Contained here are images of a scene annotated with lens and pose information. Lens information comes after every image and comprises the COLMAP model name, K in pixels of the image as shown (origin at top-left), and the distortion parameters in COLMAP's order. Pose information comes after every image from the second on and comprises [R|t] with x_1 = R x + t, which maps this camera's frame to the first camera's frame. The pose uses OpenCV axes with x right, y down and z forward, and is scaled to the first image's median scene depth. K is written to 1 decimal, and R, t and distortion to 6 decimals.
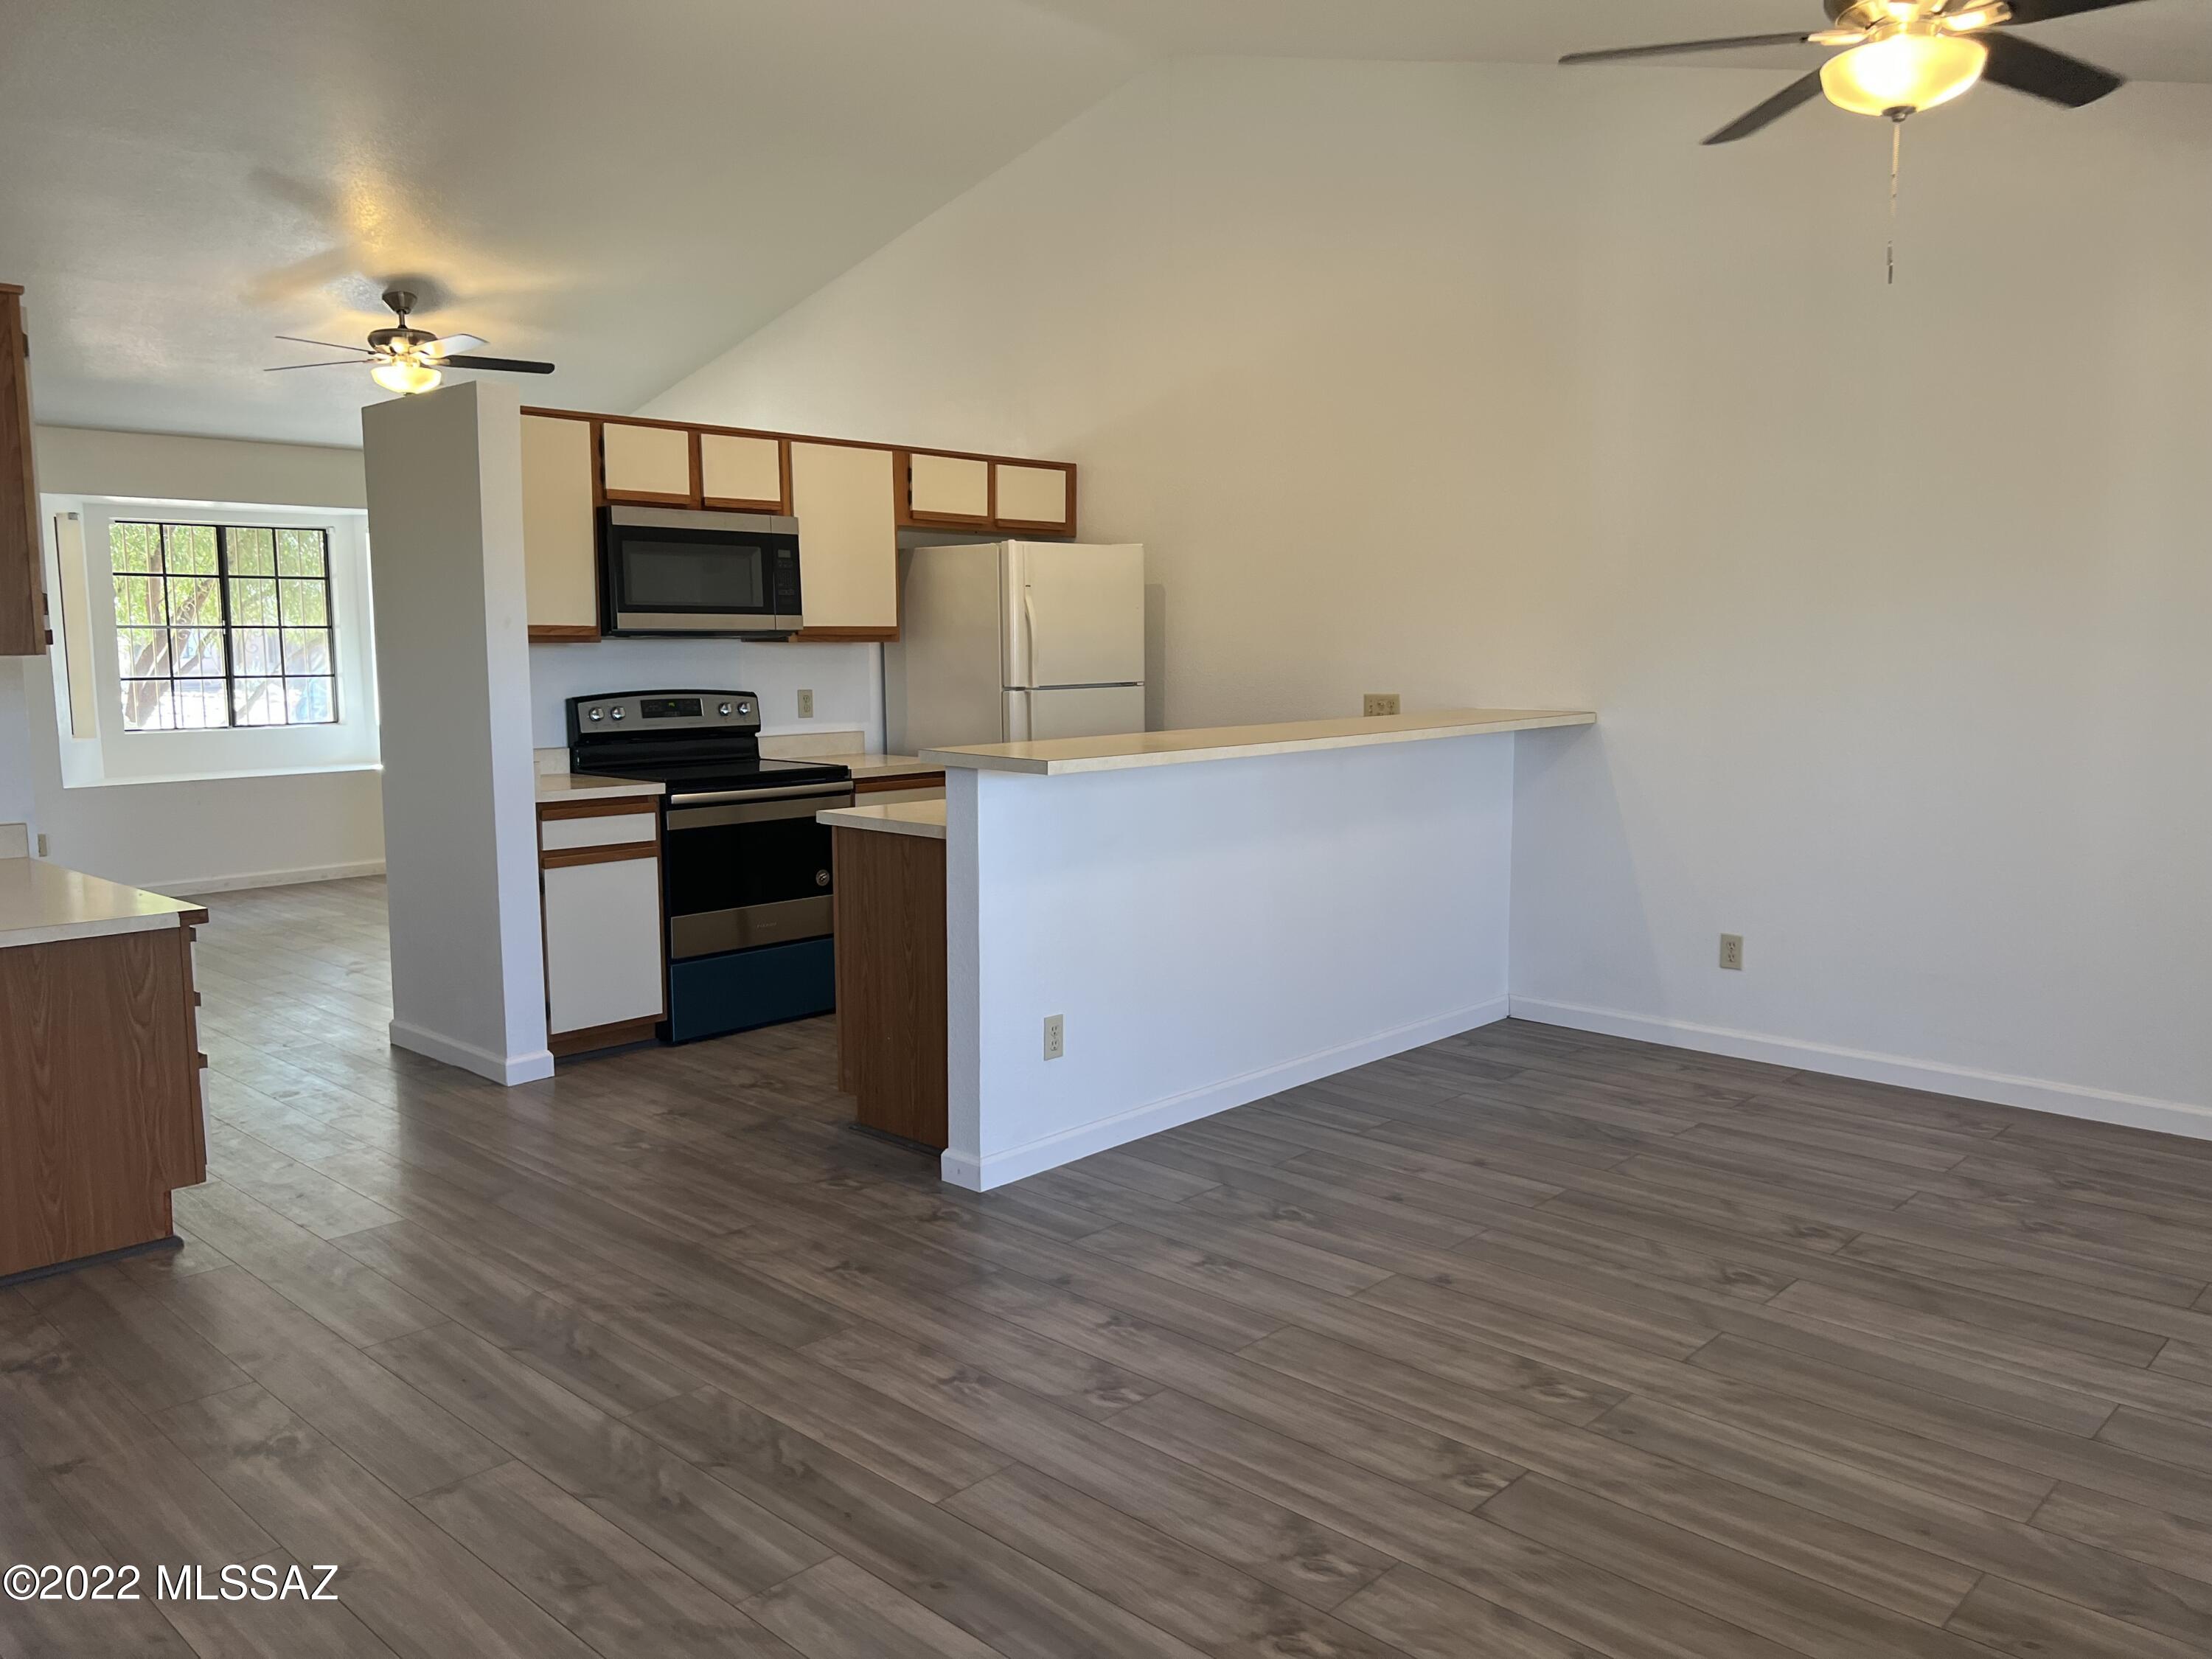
lens RADIAL K [[1655.1, 0, 1105.1], [0, 1655.1, 798.6], [0, 0, 1]] dist [0.103527, -0.128405]
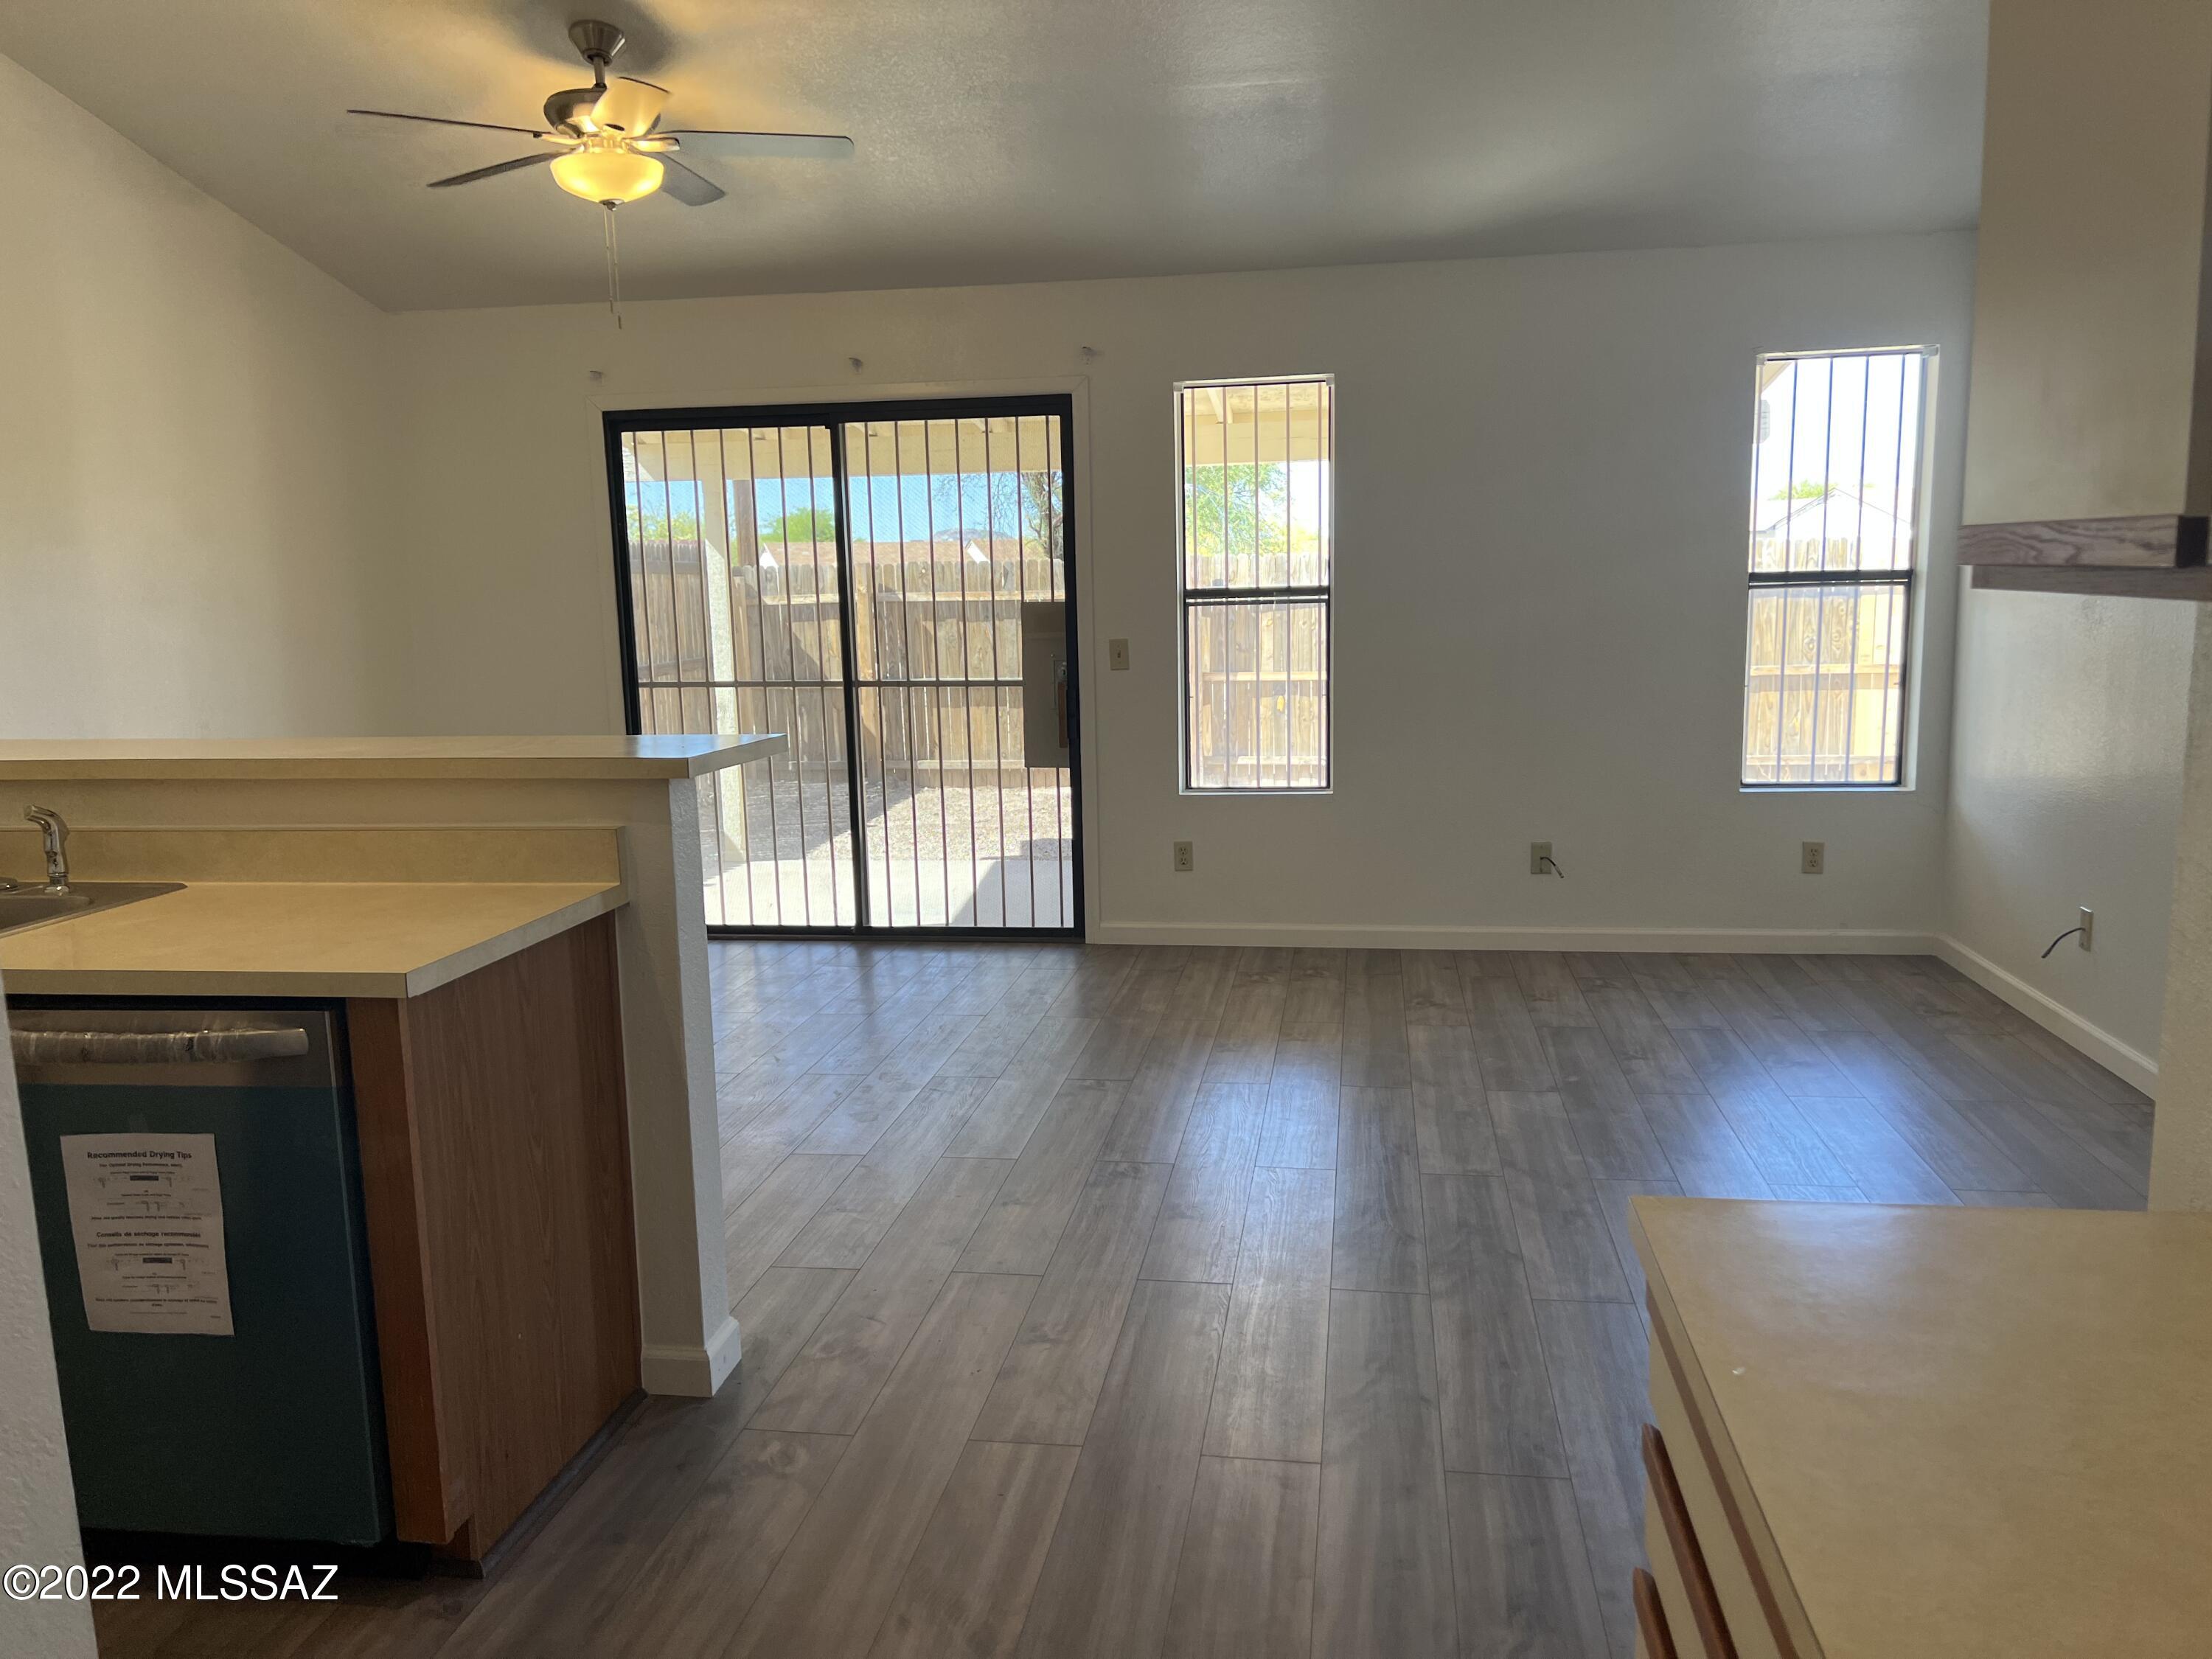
lens RADIAL K [[1655.1, 0, 1105.1], [0, 1655.1, 798.6], [0, 0, 1]] dist [0.103527, -0.128405]
pose [[-0.565017, -0.086998, 0.820480, -3.867391], [0.113596, 0.976753, 0.181795, -0.595080], [-0.817222, 0.195921, -0.542000, 6.383984]]
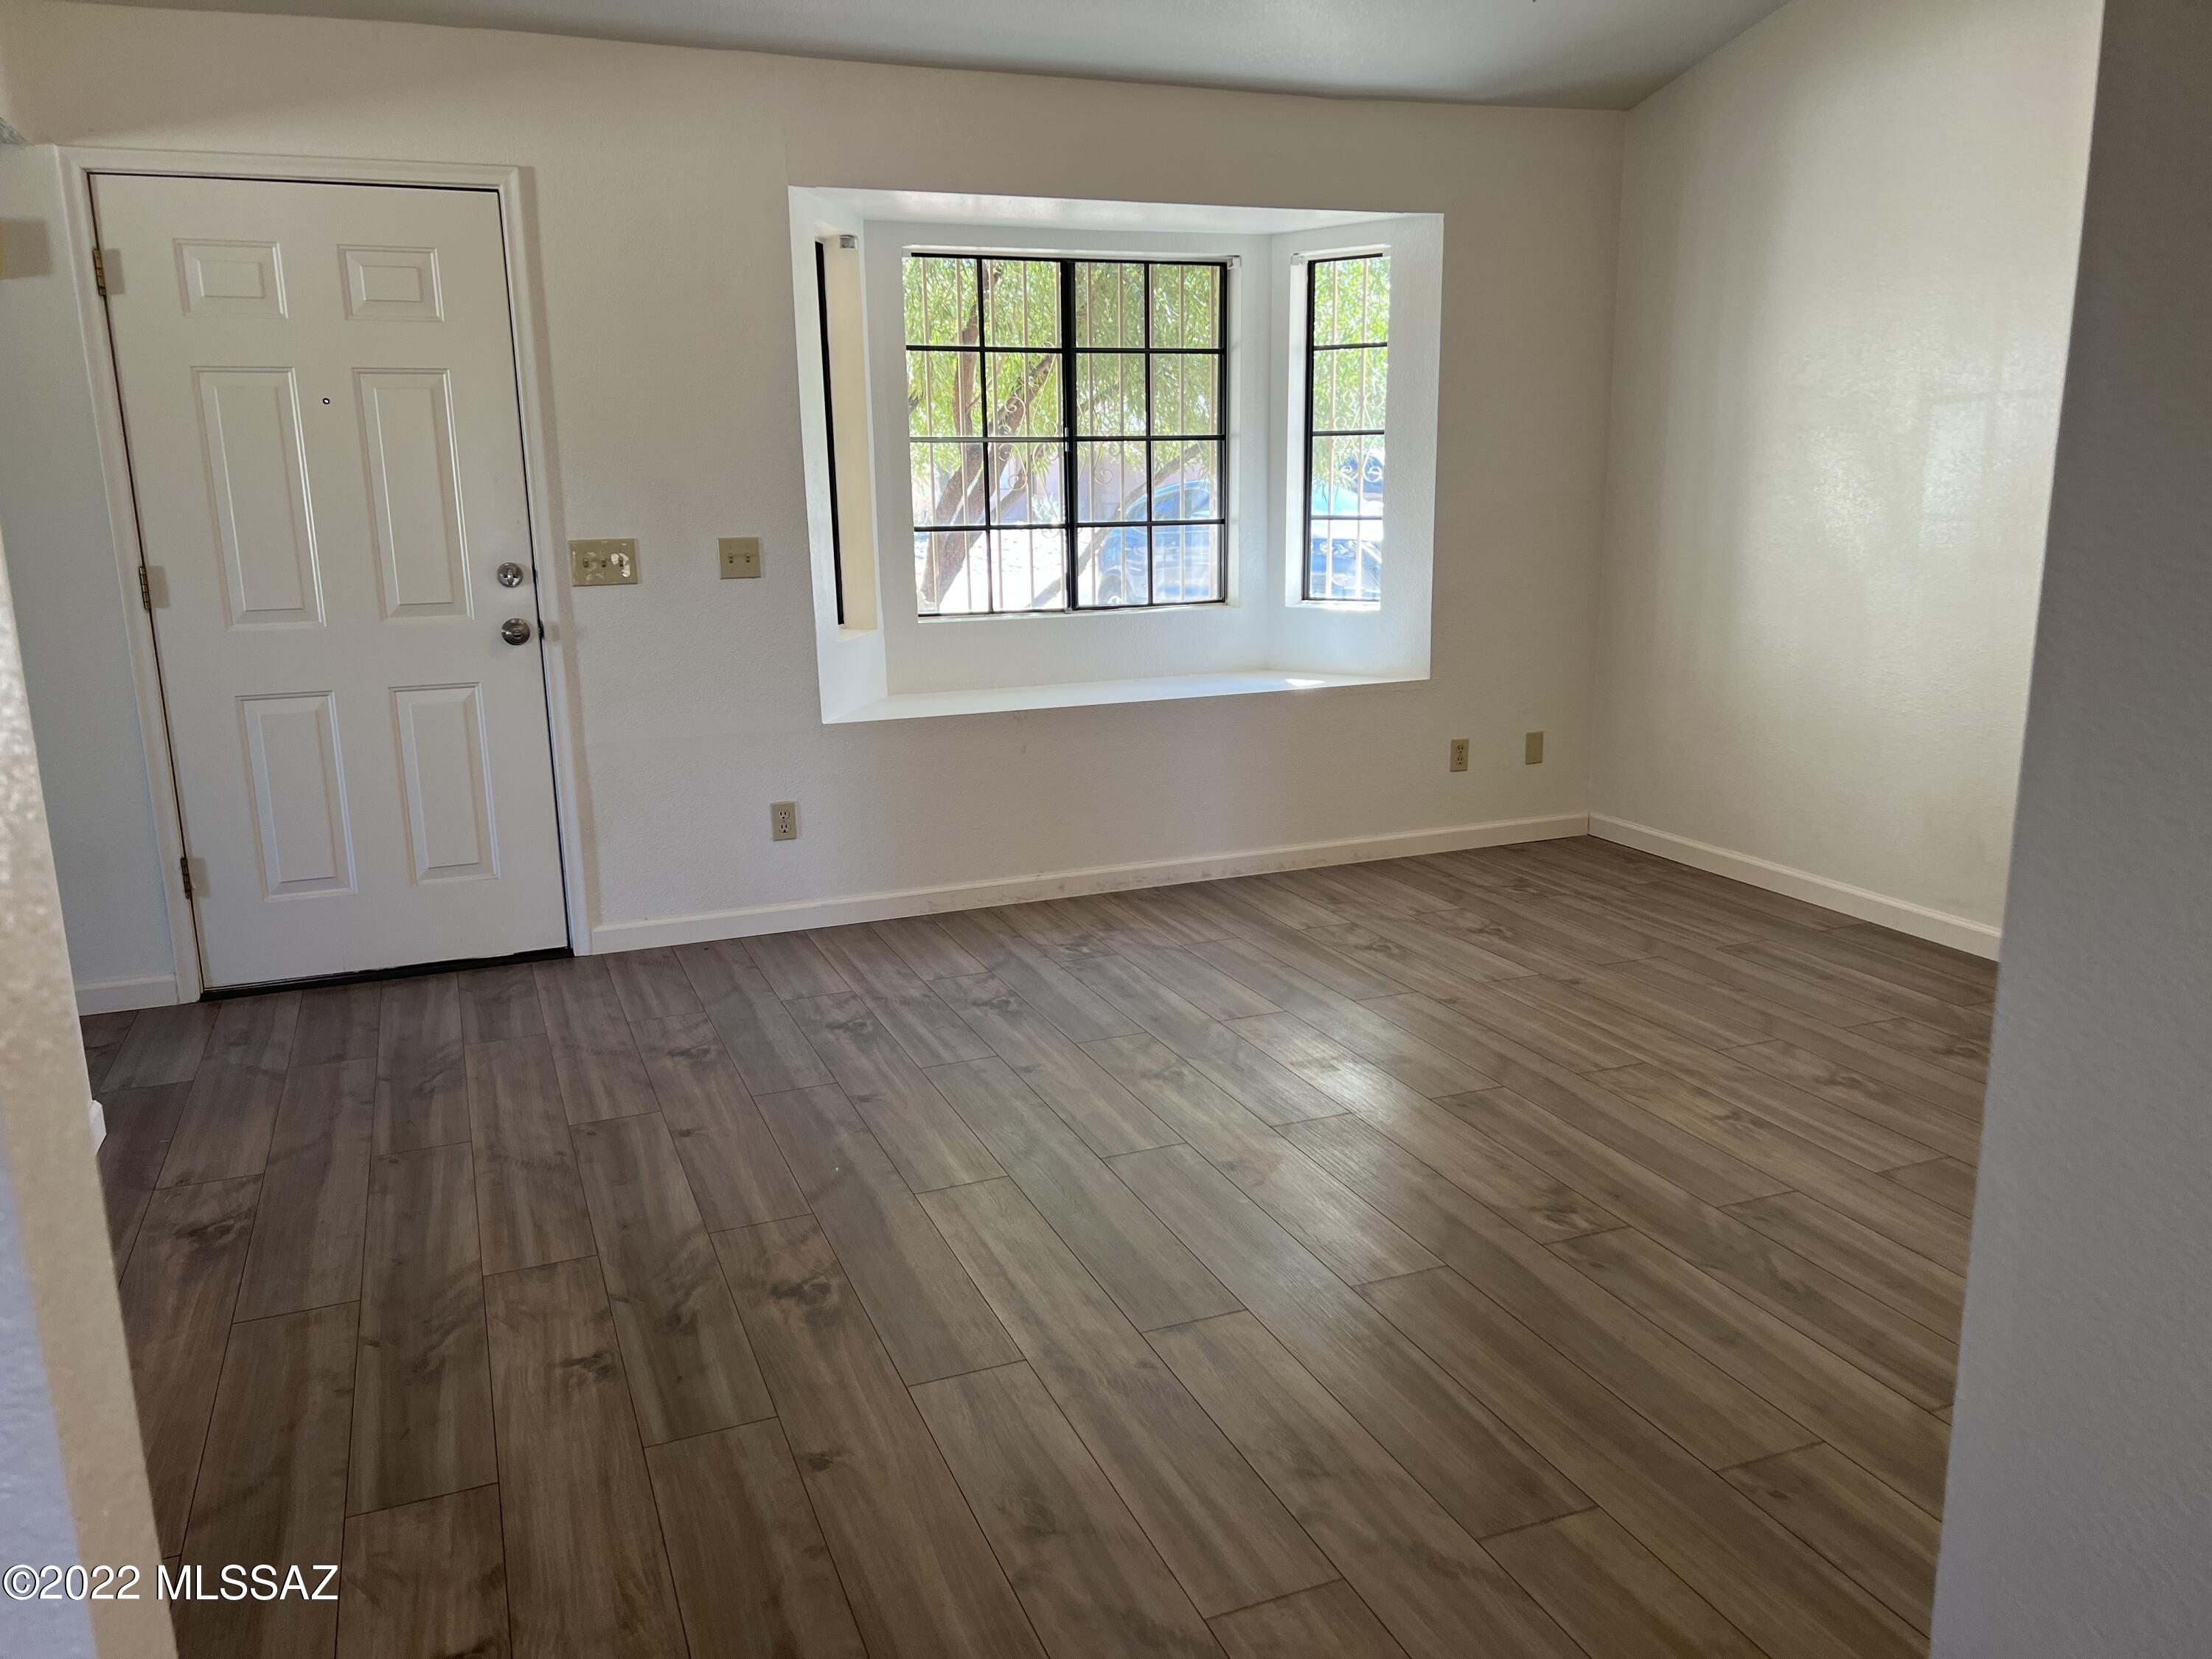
lens RADIAL K [[1655.1, 0, 1105.1], [0, 1655.1, 798.6], [0, 0, 1]] dist [0.103527, -0.128405]
pose [[0.917189, 0.084639, -0.389359, -0.272203], [-0.037760, 0.991244, 0.126529, -0.051143], [0.396660, -0.101349, 0.912354, 0.460893]]
